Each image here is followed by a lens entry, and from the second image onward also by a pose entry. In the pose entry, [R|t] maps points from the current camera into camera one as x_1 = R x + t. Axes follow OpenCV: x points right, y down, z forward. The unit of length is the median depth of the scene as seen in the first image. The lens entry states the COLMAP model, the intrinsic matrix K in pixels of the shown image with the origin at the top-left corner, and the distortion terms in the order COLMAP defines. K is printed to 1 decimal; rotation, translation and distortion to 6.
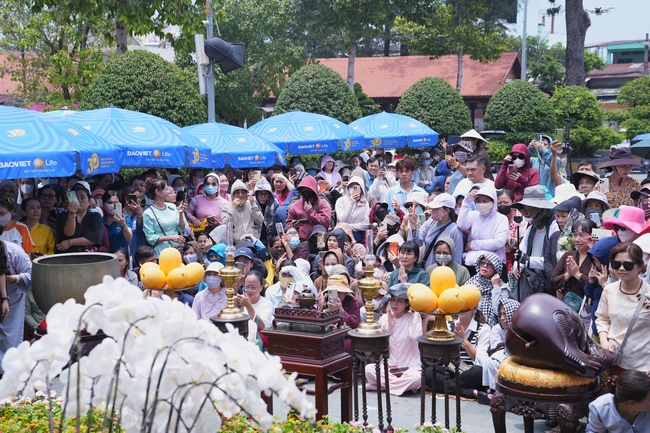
lens RADIAL K [[1134.8, 0, 325.0], [0, 1134.8, 216.5], [0, 0, 1]] dist [0.410806, 0.121094]
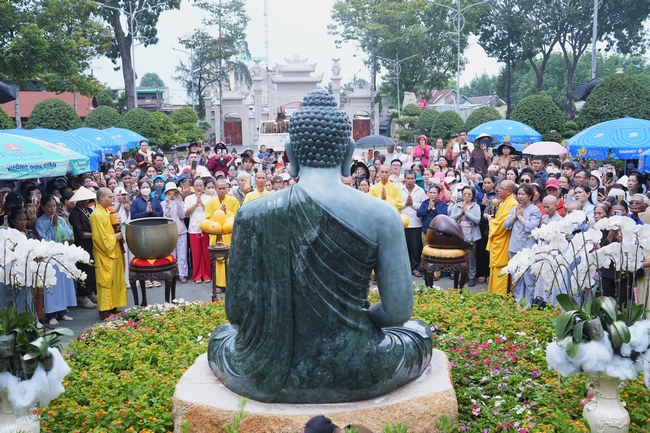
lens RADIAL K [[645.9, 0, 325.0], [0, 645.9, 216.5], [0, 0, 1]] dist [-0.088083, 0.239297]
pose [[0.844861, -0.089463, 0.527453, -0.280375], [0.062342, 0.995665, 0.069021, -0.010379], [-0.531341, -0.025430, 0.846776, 0.059885]]
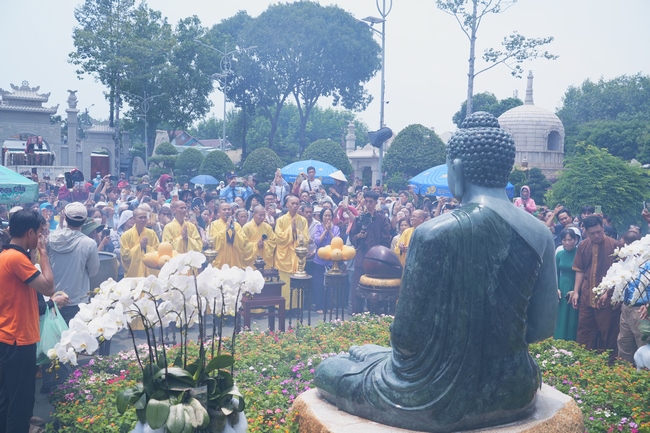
lens RADIAL K [[645.9, 0, 325.0], [0, 645.9, 216.5], [0, 0, 1]] dist [-0.088083, 0.239297]
pose [[0.543947, -0.047771, 0.837759, -0.405625], [0.044617, 0.998612, 0.027974, -0.010964], [-0.837933, 0.022162, 0.545324, 0.202013]]
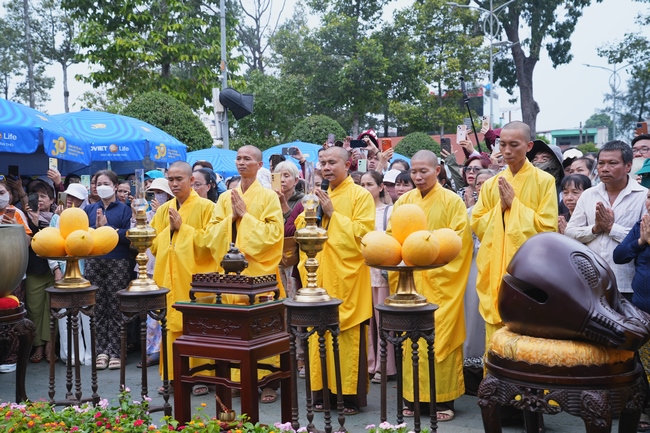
lens RADIAL K [[843.3, 0, 325.0], [0, 843.3, 216.5], [0, 0, 1]] dist [0.007511, 0.801394]
pose [[0.999602, -0.014587, -0.024138, 0.030585], [0.013080, 0.998023, -0.061467, 0.040215], [0.024987, 0.061127, 0.997817, 0.227387]]
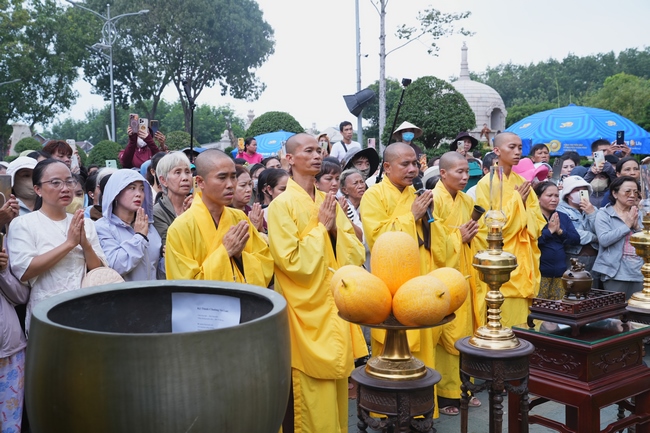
lens RADIAL K [[679.0, 0, 337.7], [0, 679.0, 215.6], [0, 0, 1]] dist [-0.033914, 0.011898]
pose [[0.356244, -0.065398, 0.932101, -0.211063], [0.094846, 0.994926, 0.033556, 0.006353], [-0.929567, 0.076452, 0.360639, 0.521627]]
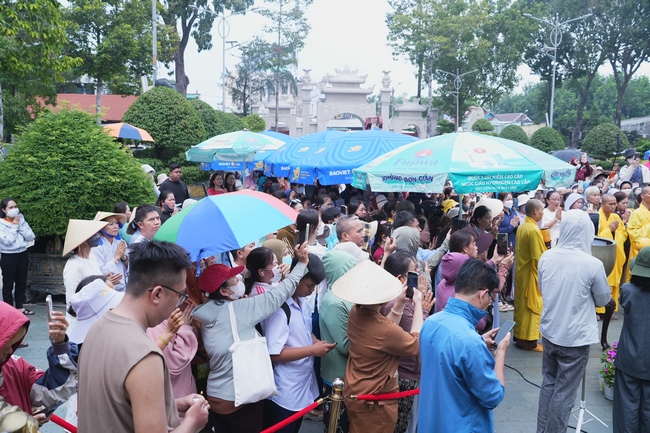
lens RADIAL K [[645.9, 0, 325.0], [0, 645.9, 216.5], [0, 0, 1]] dist [-0.088083, 0.239297]
pose [[0.845172, -0.052742, 0.531887, -0.530743], [0.030474, 0.998256, 0.050562, -0.025069], [-0.533626, -0.026525, 0.845305, 0.293511]]
